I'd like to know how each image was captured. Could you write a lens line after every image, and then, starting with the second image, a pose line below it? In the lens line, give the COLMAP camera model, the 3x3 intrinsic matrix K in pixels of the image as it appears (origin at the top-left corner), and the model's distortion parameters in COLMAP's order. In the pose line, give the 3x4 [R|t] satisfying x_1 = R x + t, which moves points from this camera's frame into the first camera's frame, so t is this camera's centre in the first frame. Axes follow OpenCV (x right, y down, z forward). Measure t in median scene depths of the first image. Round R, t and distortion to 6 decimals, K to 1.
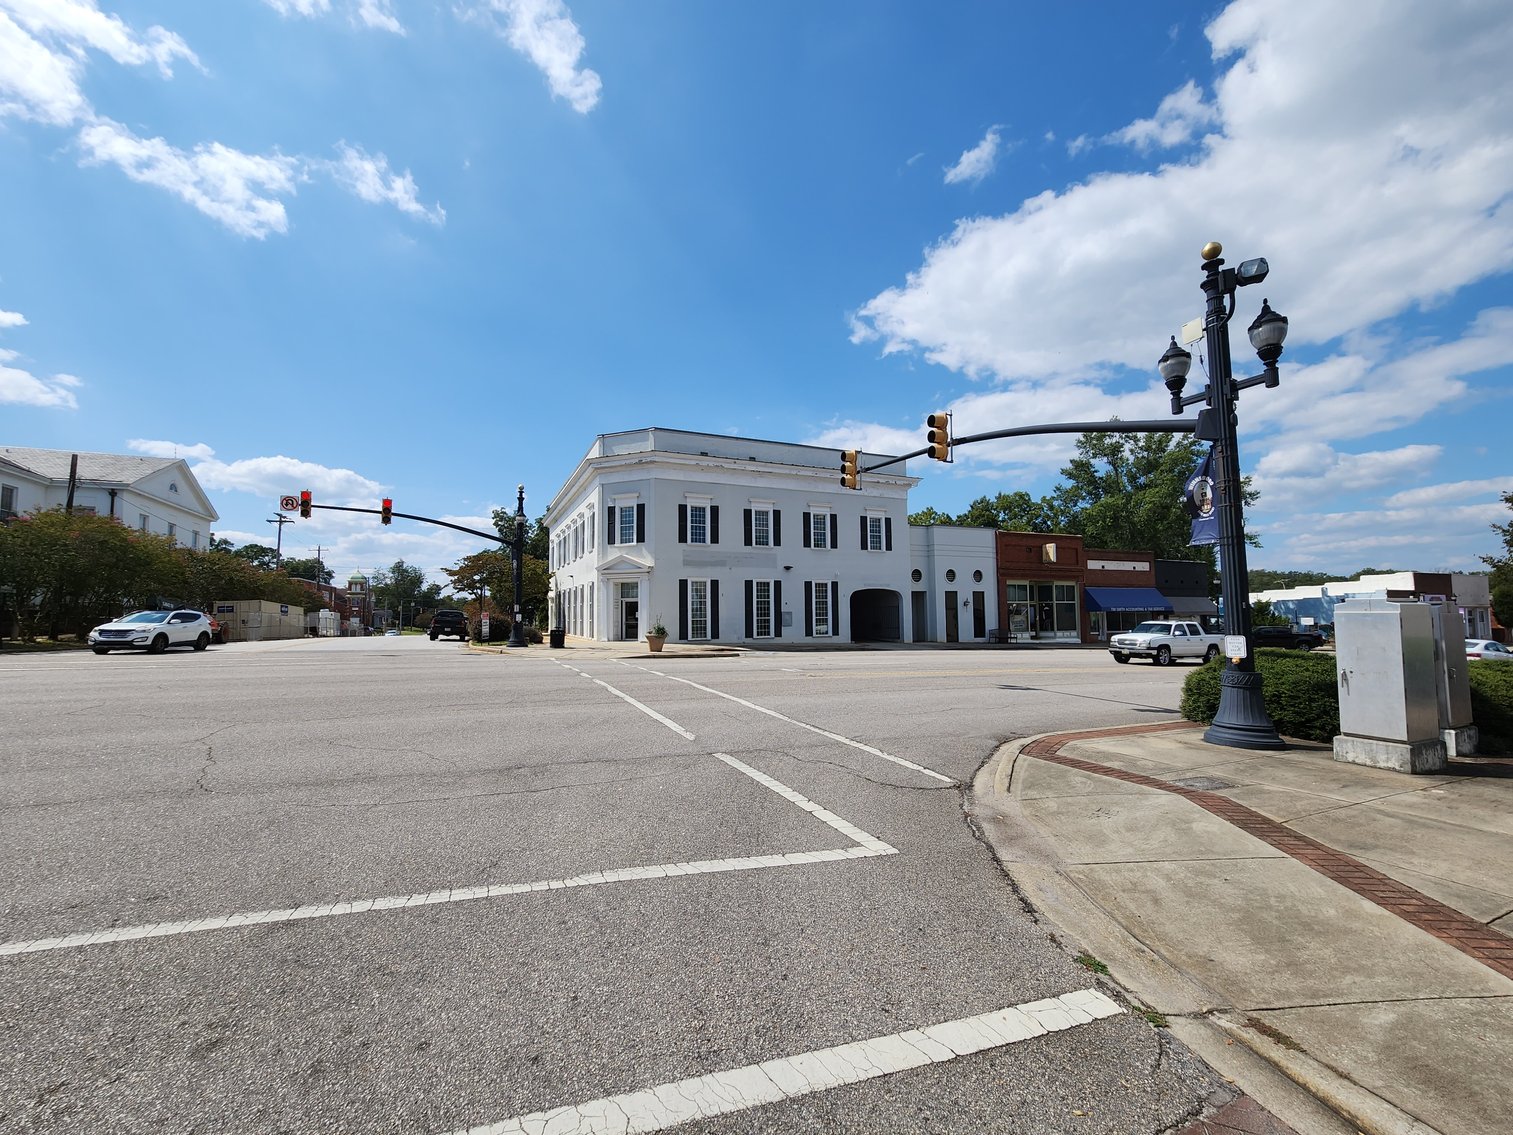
lens RADIAL K [[617.8, 0, 754.8], [0, 617.8, 573.8], [0, 0, 1]] dist [-0.002292, -0.000972]
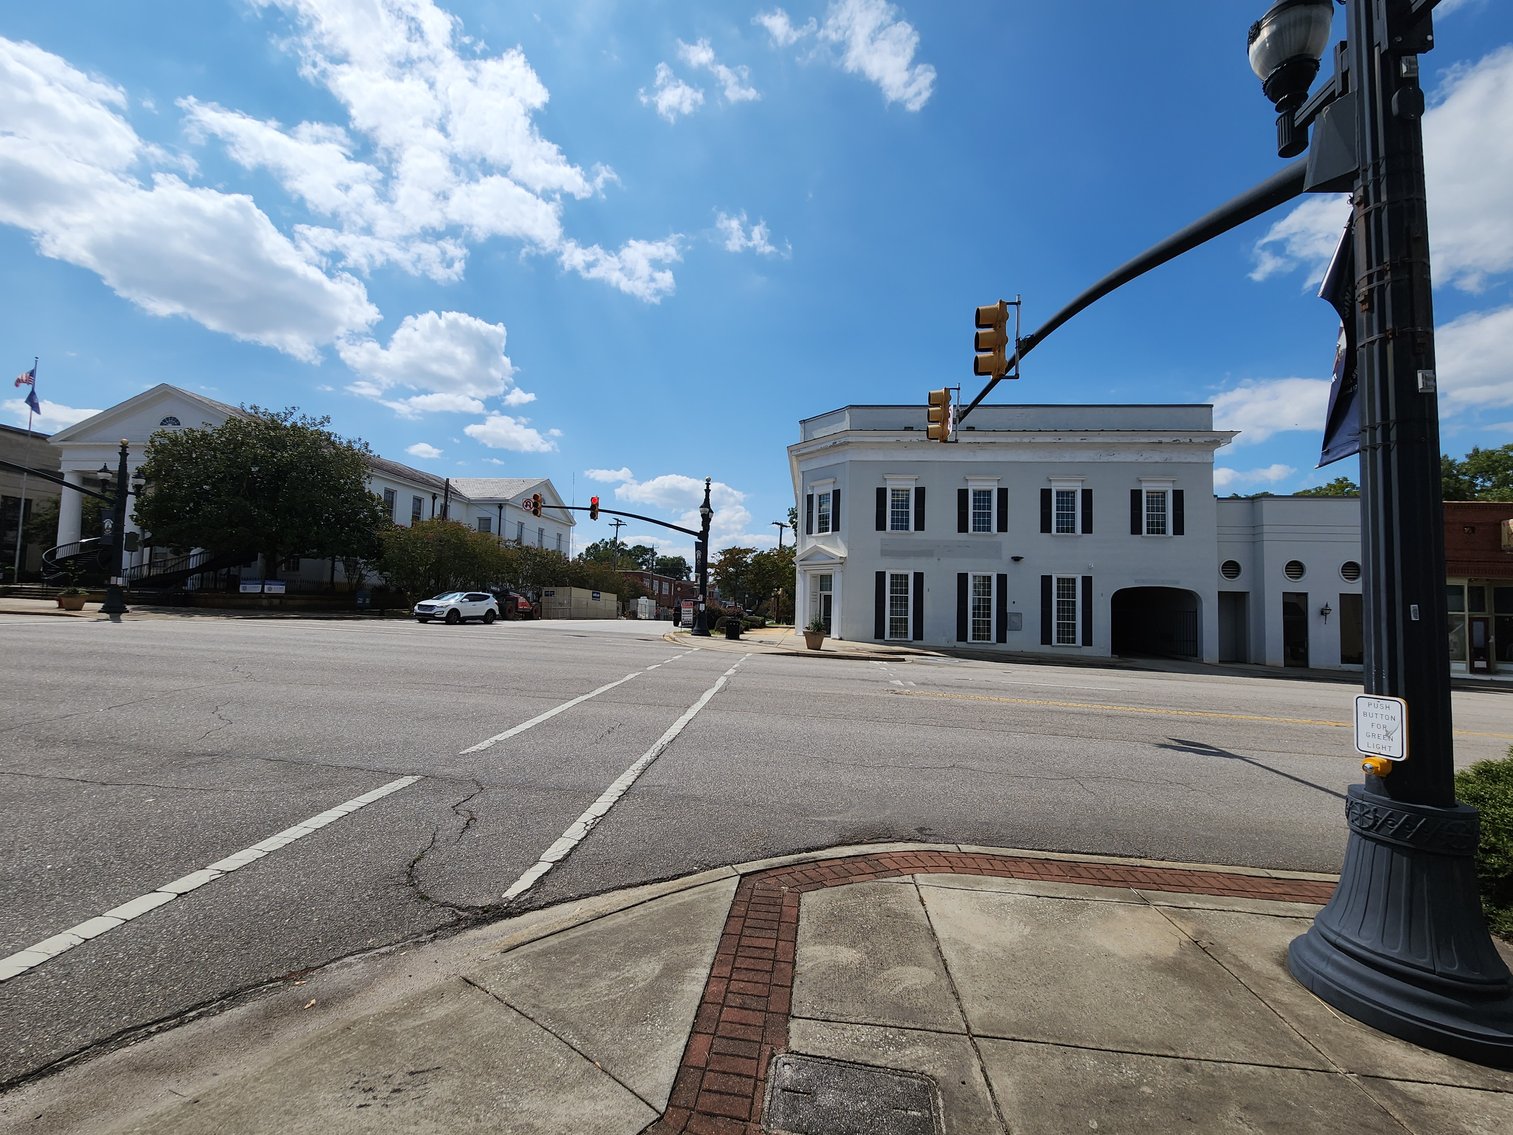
lens RADIAL K [[617.8, 0, 754.8], [0, 617.8, 573.8], [0, 0, 1]] dist [-0.002292, -0.000972]
pose [[0.865479, 0.007619, -0.500887, 0.157434], [-0.005211, 0.999967, 0.006207, 0.007043], [0.500917, -0.002762, 0.865491, 0.123897]]
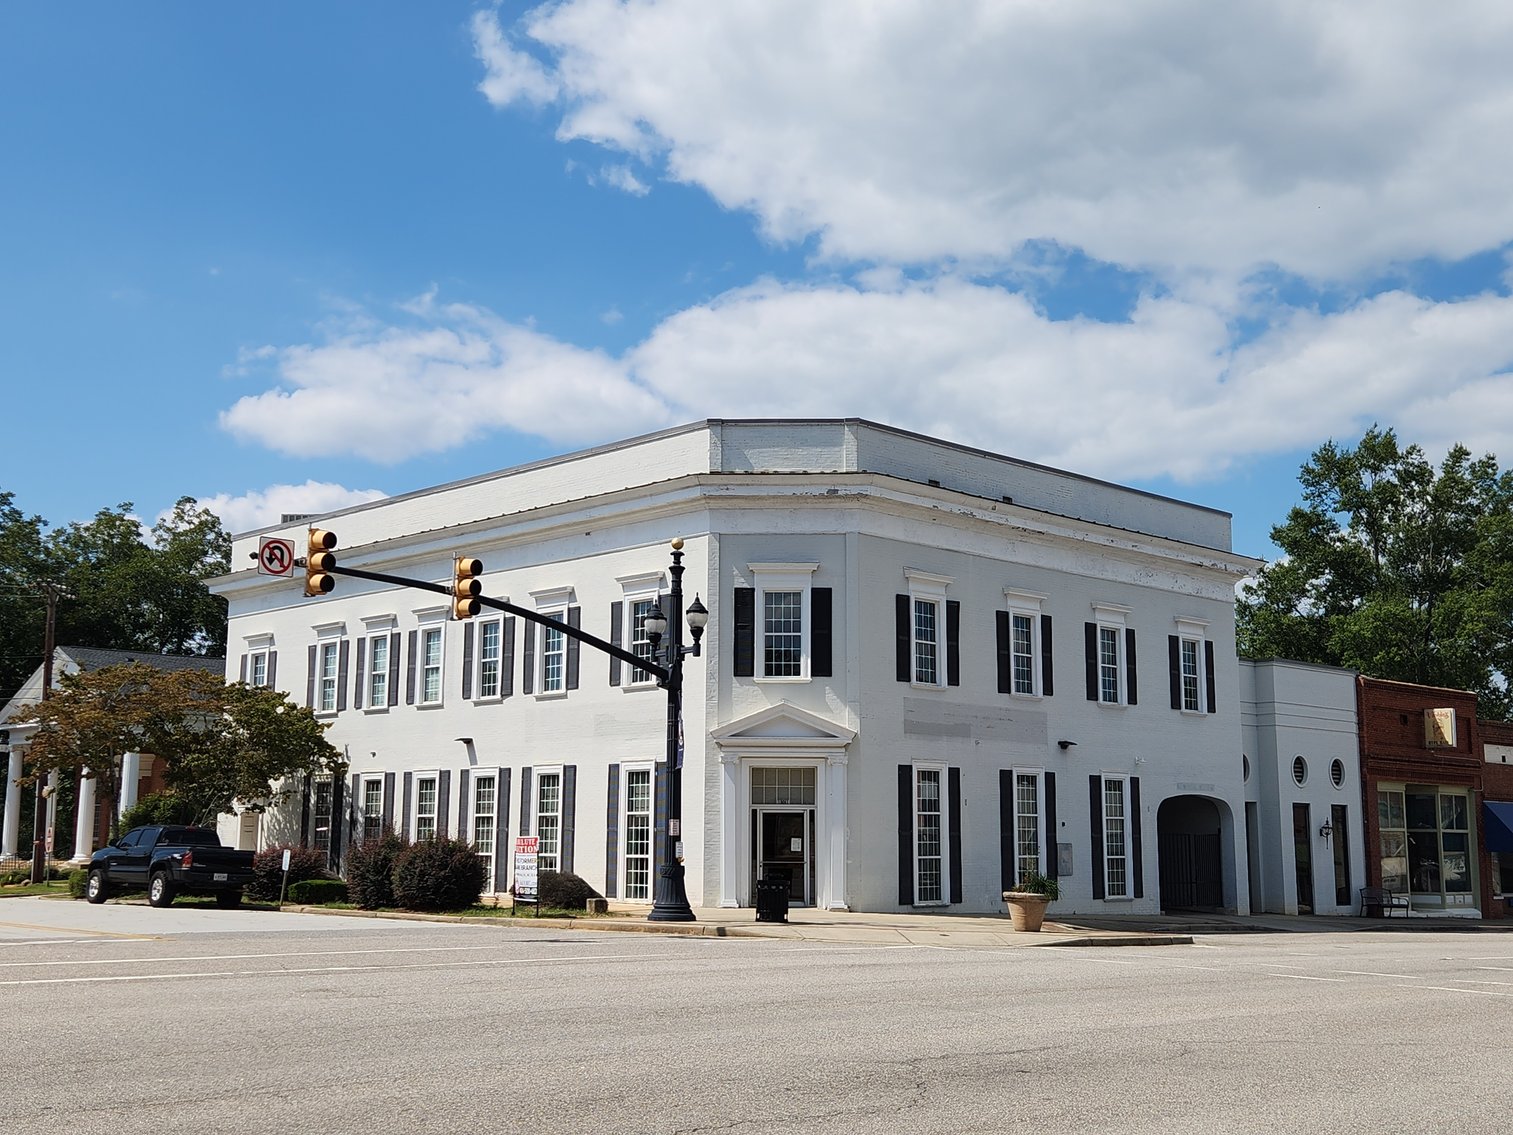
lens RADIAL K [[1682.9, 0, 740.2], [0, 1682.9, 565.4], [0, 0, 1]] dist [0.096059, -0.123607]
pose [[0.942830, 0.068794, 0.326096, -0.568240], [-0.038364, 0.994362, -0.098851, -0.008237], [-0.331058, 0.080690, 0.940154, -0.091909]]
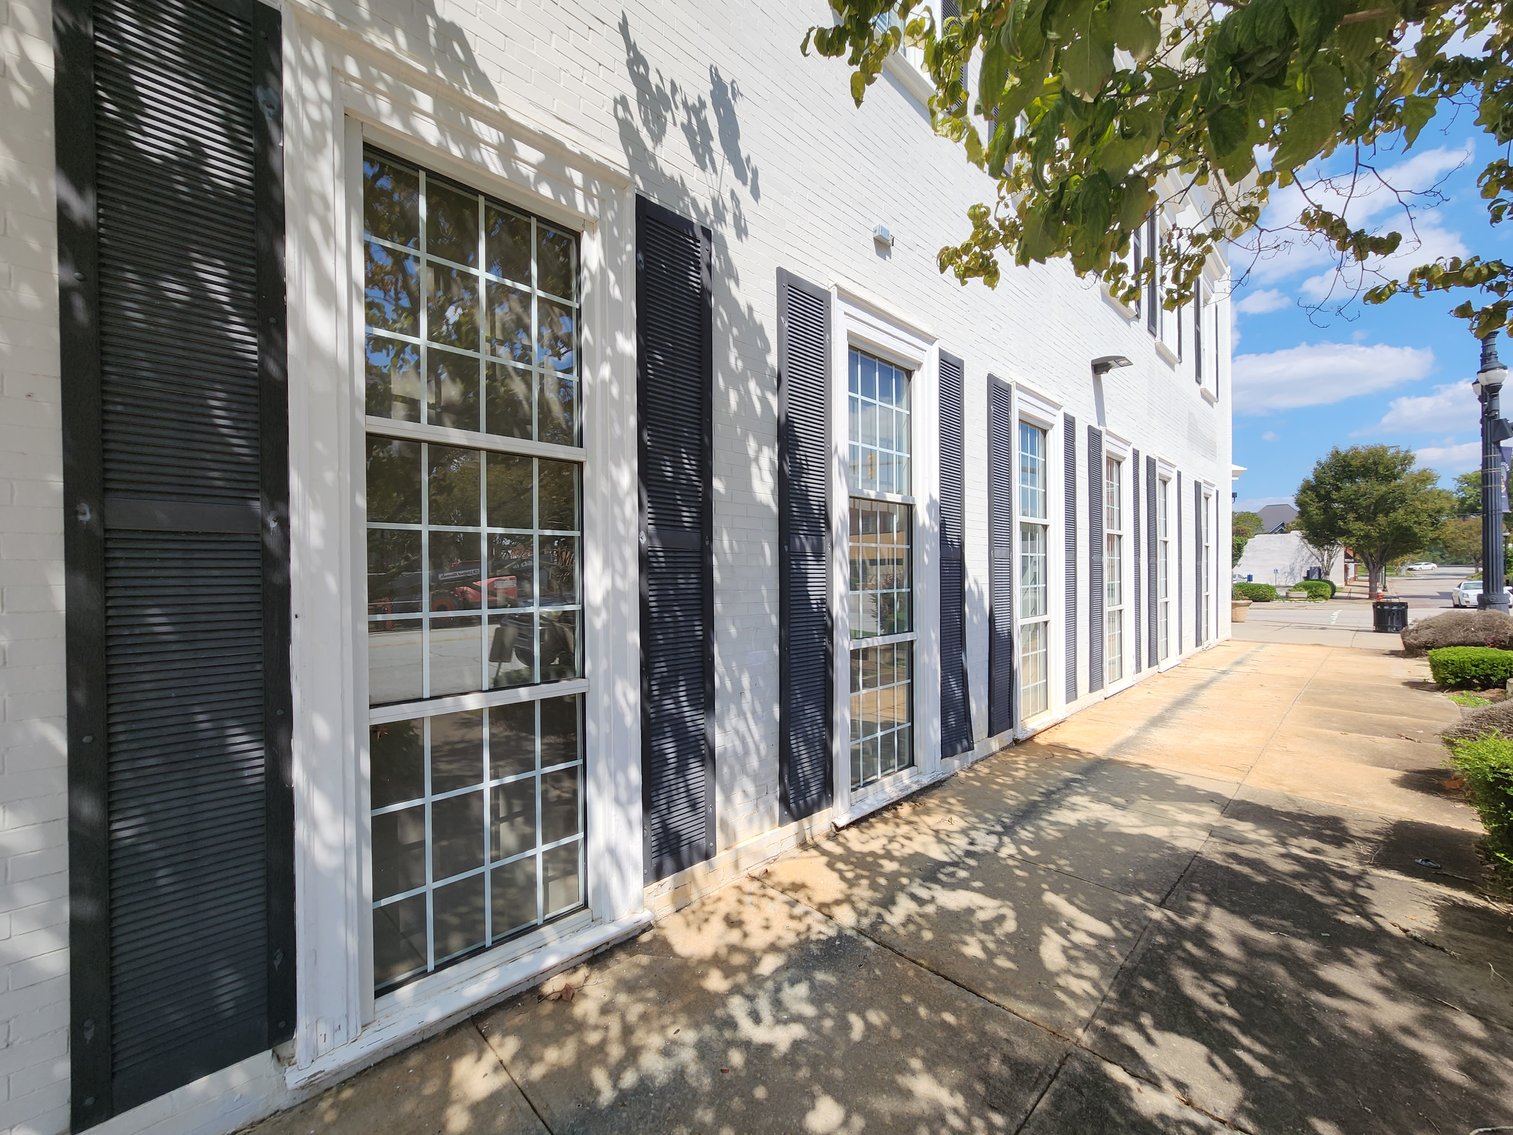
lens RADIAL K [[615.9, 0, 755.0], [0, 615.9, 574.8], [0, 0, 1]] dist [-0.002172, 0.000077]
pose [[-0.346541, 0.004827, 0.938023, -0.494755], [-0.055148, 0.998152, -0.025510, 0.085737], [-0.936412, -0.060571, -0.345634, 1.336511]]
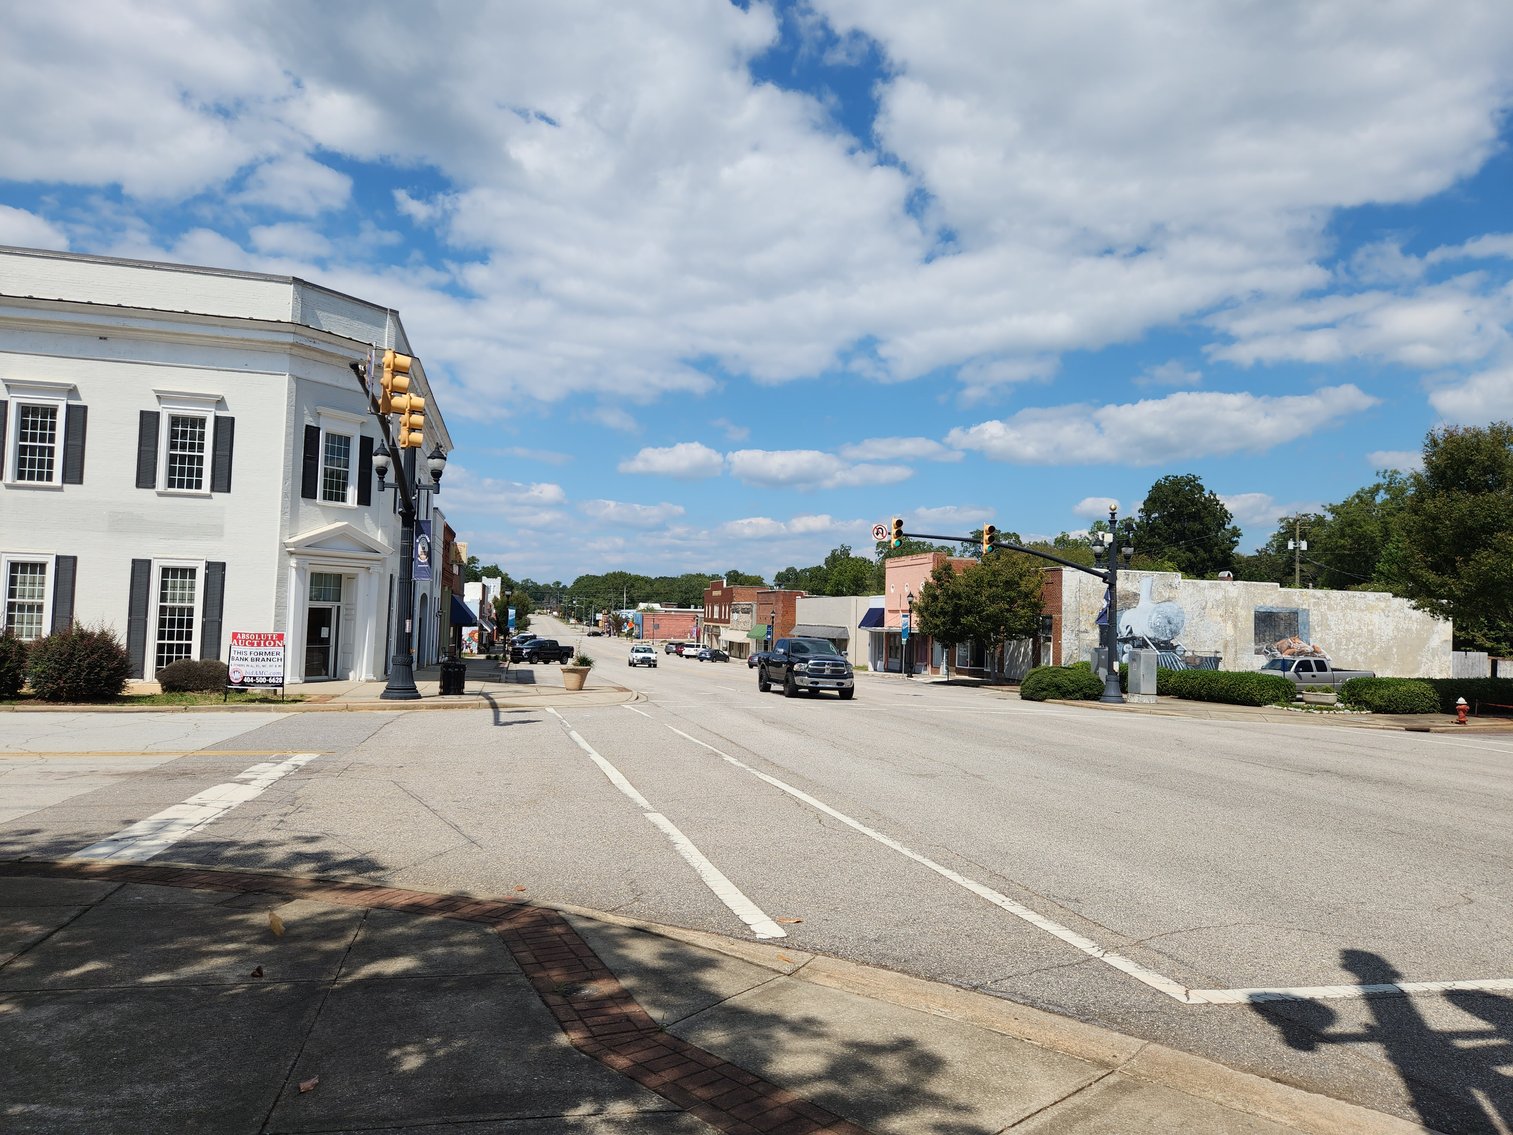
lens RADIAL K [[1011.1, 0, 751.3], [0, 1011.1, 573.2], [0, 0, 1]] dist [0.079719, -0.067399]
pose [[0.187793, 0.058714, 0.980452, -0.928084], [-0.097198, 0.994423, -0.040934, 0.013334], [-0.977387, -0.087611, 0.192453, 0.421596]]
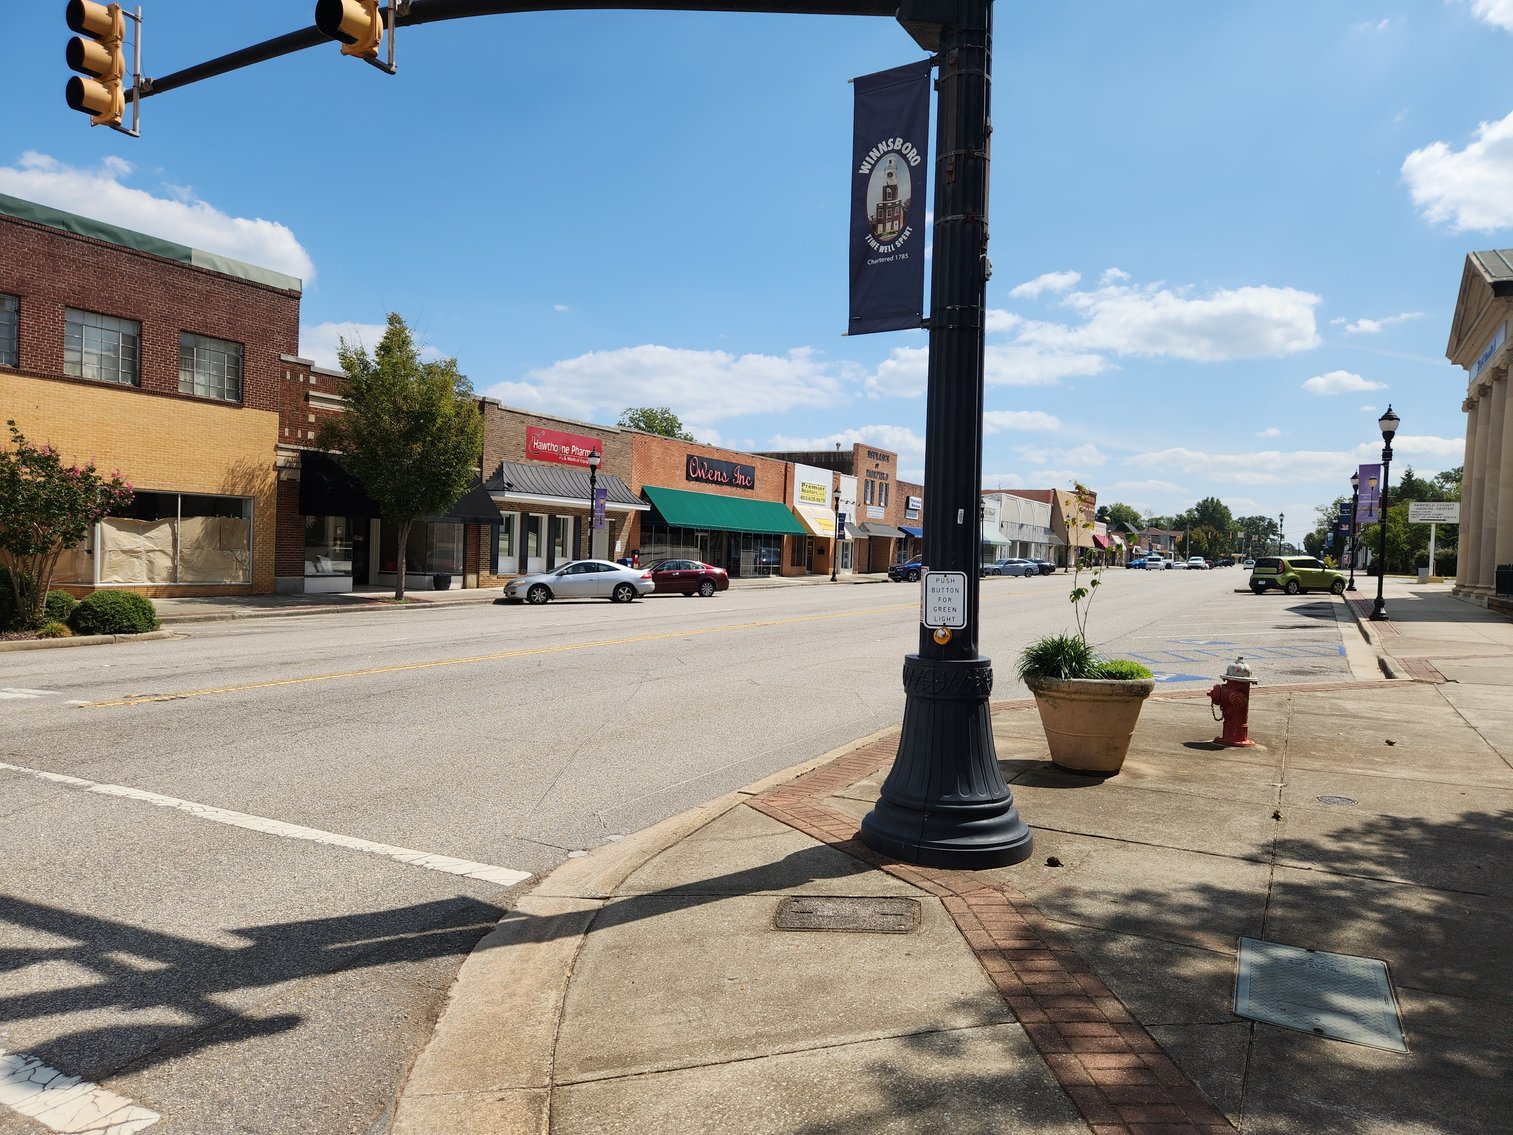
lens RADIAL K [[1010.9, 0, 755.8], [0, 1010.9, 560.2], [0, 0, 1]] dist [0.081177, -0.069819]
pose [[-0.792243, -0.012943, -0.610068, -0.745667], [0.009243, 0.999406, -0.033206, 0.021539], [0.610136, -0.031947, -0.791653, 0.482824]]
